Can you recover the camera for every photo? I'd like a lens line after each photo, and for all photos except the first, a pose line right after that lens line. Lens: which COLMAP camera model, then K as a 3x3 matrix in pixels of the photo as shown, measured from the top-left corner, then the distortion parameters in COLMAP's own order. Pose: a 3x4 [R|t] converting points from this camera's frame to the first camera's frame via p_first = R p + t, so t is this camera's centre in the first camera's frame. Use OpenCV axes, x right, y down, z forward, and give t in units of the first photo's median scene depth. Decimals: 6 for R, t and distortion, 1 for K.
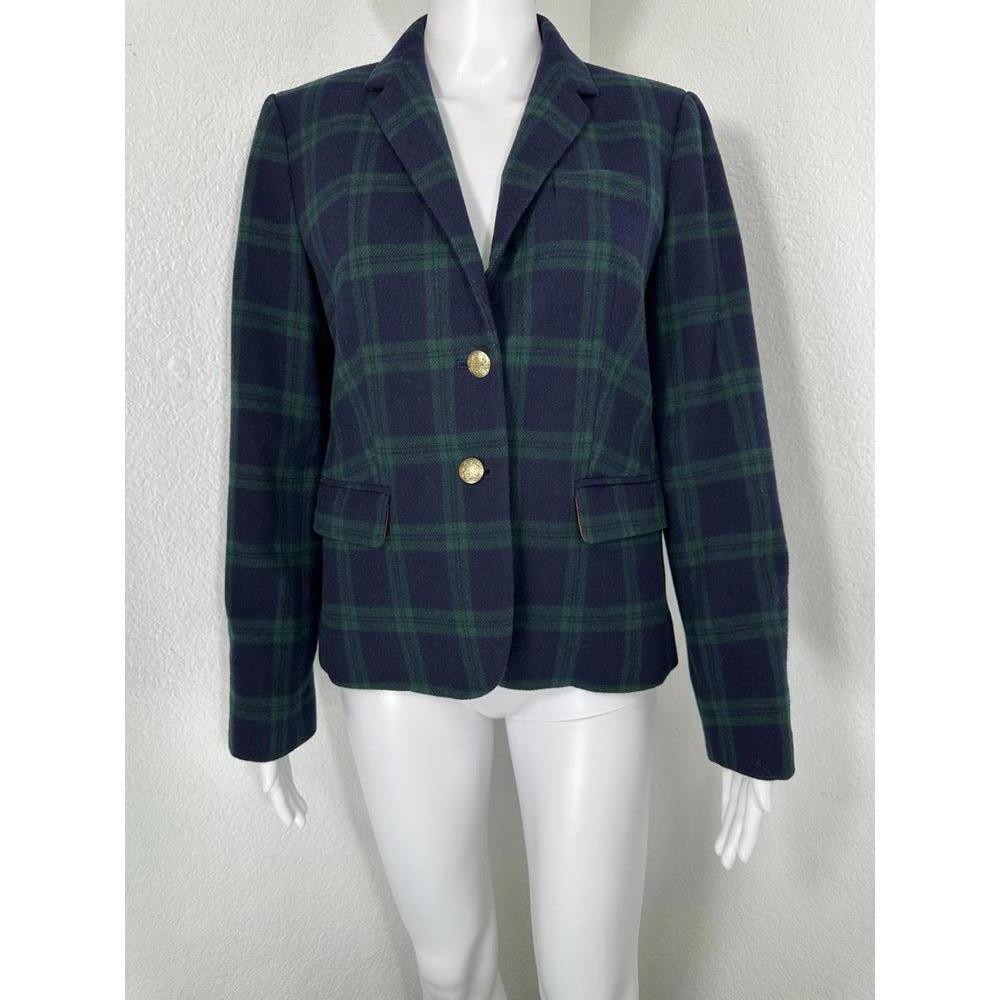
lens RADIAL K [[694.3, 0, 500.0], [0, 694.3, 500.0], [0, 0, 1]] dist [0.004638, -0.002908]
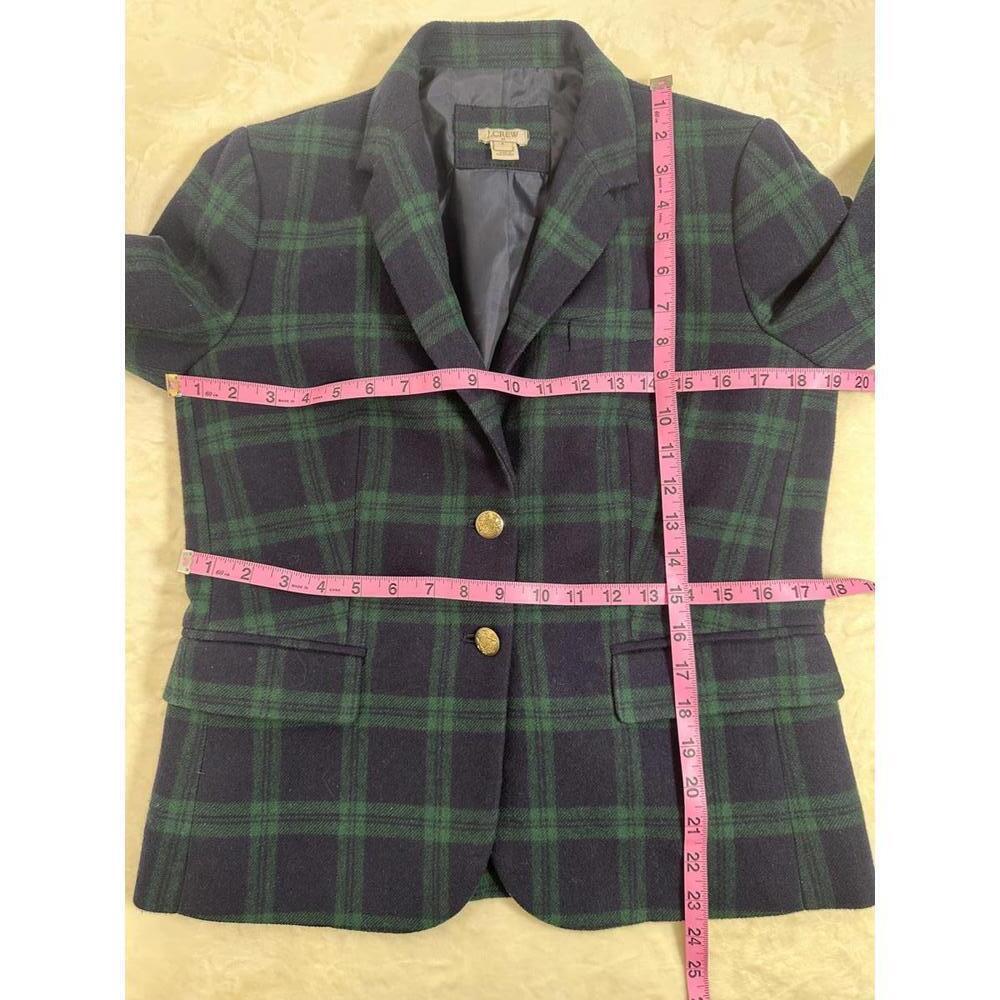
lens RADIAL K [[694.3, 0, 500.0], [0, 694.3, 500.0], [0, 0, 1]] dist [0.004638, -0.002908]
pose [[0.994002, 0.099395, -0.045623, 0.025296], [-0.107423, 0.965609, -0.236768, -0.008893], [0.020521, 0.240249, 0.970494, 0.102246]]
